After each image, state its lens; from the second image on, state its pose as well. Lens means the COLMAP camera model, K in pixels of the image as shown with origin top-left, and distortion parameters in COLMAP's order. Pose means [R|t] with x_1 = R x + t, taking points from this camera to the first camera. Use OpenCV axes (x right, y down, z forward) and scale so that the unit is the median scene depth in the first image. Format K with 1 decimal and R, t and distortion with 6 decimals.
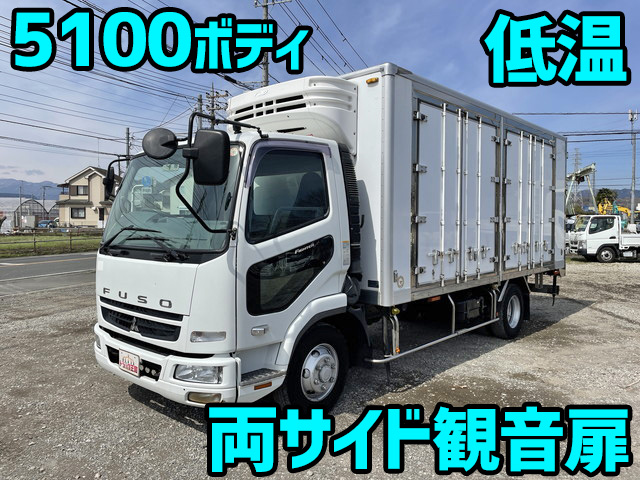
lens RADIAL K [[479.9, 0, 320.0], [0, 479.9, 240.0], [0, 0, 1]] dist [0.097848, -0.114620]
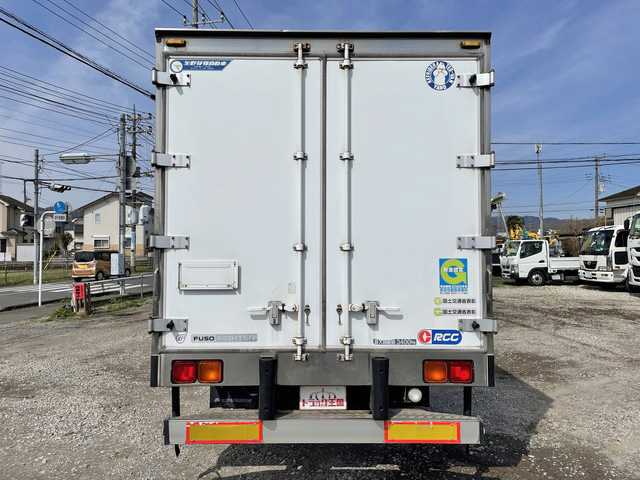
lens RADIAL K [[479.9, 0, 320.0], [0, 479.9, 240.0], [0, 0, 1]] dist [0.097848, -0.114620]
pose [[0.988154, -0.011439, 0.153039, -0.024086], [0.020092, 0.998278, -0.055116, -0.002951], [-0.152145, 0.057538, 0.986682, 0.049147]]
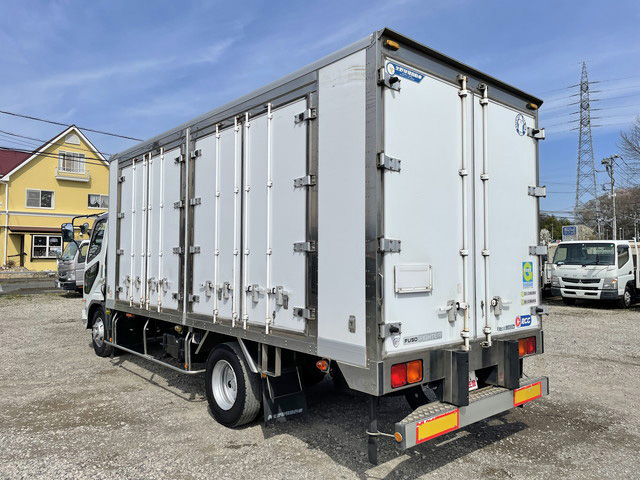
lens RADIAL K [[479.9, 0, 320.0], [0, 479.9, 240.0], [0, 0, 1]] dist [0.097848, -0.114620]
pose [[0.656751, 0.015596, 0.753947, -0.184541], [0.029634, 0.998480, -0.046468, -0.007274], [-0.753525, 0.052861, 0.655290, 0.129907]]
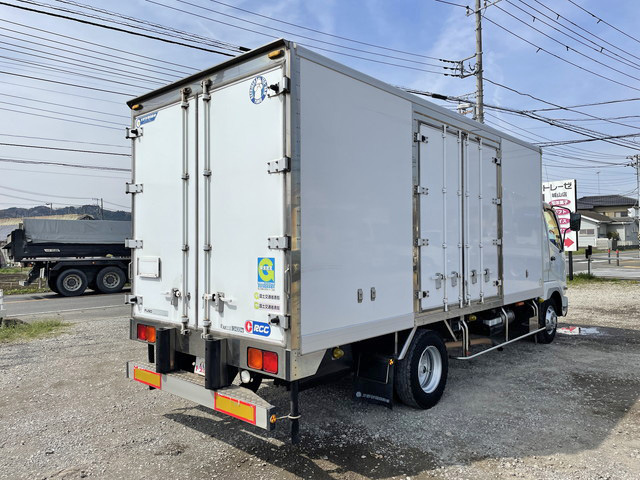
lens RADIAL K [[479.9, 0, 320.0], [0, 479.9, 240.0], [0, 0, 1]] dist [0.097848, -0.114620]
pose [[0.829748, -0.025354, -0.557562, 0.161456], [0.002122, 0.999104, -0.042276, -0.003755], [0.558134, 0.033895, 0.829058, 0.068512]]
